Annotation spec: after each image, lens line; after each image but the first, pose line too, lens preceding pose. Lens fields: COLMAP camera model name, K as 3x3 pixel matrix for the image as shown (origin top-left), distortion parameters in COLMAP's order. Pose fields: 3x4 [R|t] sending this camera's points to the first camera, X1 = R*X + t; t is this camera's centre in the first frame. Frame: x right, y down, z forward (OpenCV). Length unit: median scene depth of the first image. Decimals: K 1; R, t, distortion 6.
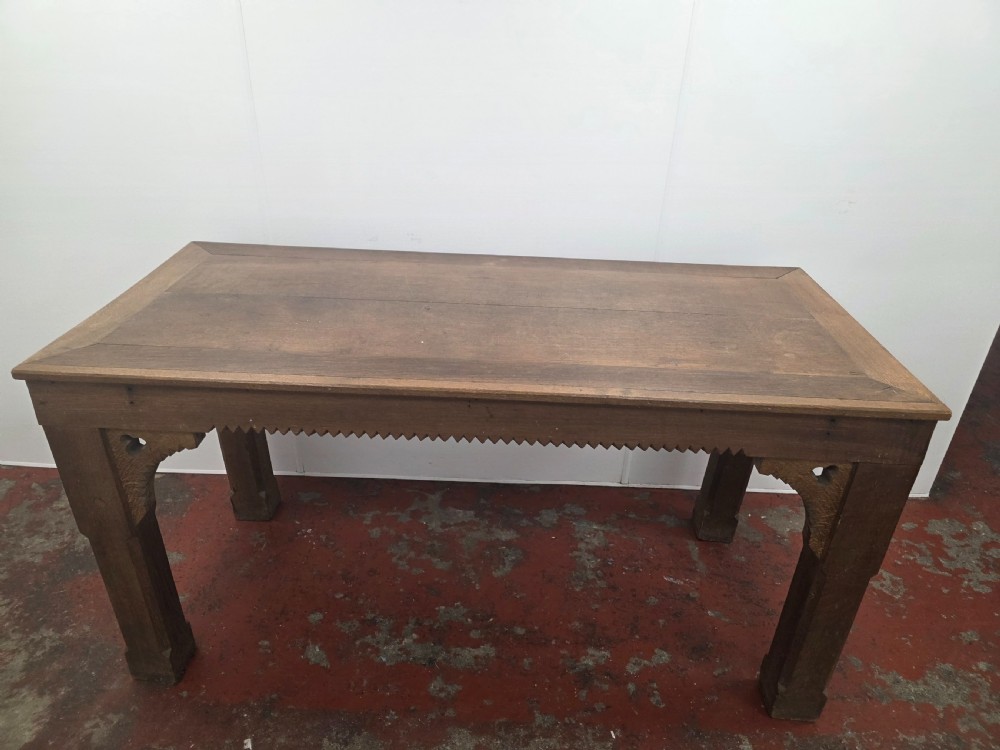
lens RADIAL K [[673.0, 0, 497.0], [0, 673.0, 360.5], [0, 0, 1]] dist [0.048360, -0.049791]
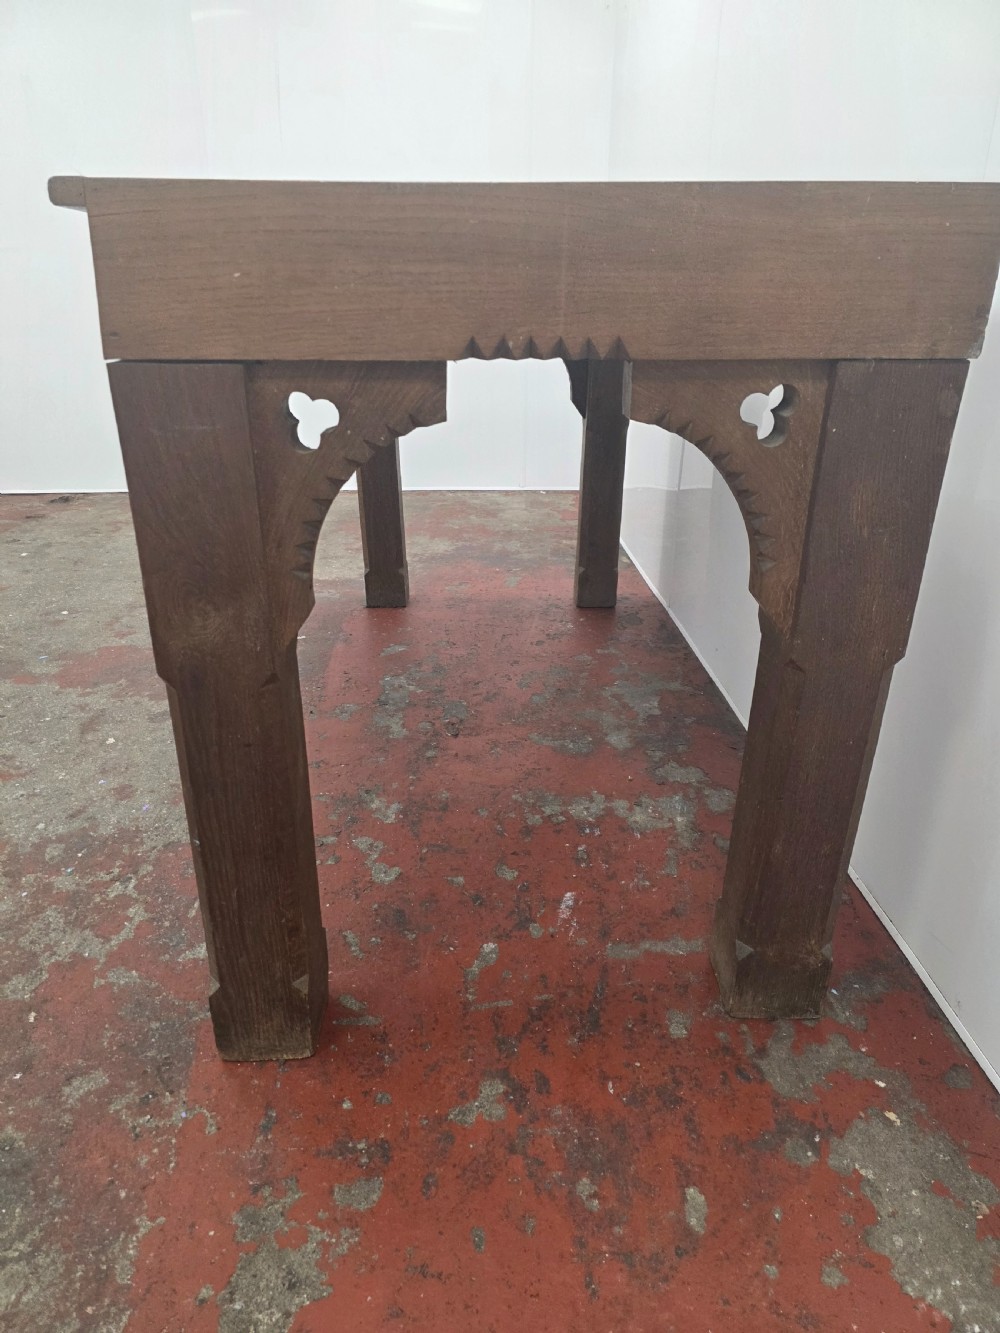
lens RADIAL K [[889.8, 0, 491.4], [0, 889.8, 673.7], [0, 0, 1]] dist [0.065292, -0.063421]
pose [[0.070597, 0.373844, -0.924801, 0.884689], [-0.467557, 0.831362, 0.300379, 0.024716], [0.881139, 0.411191, 0.233485, 0.831691]]
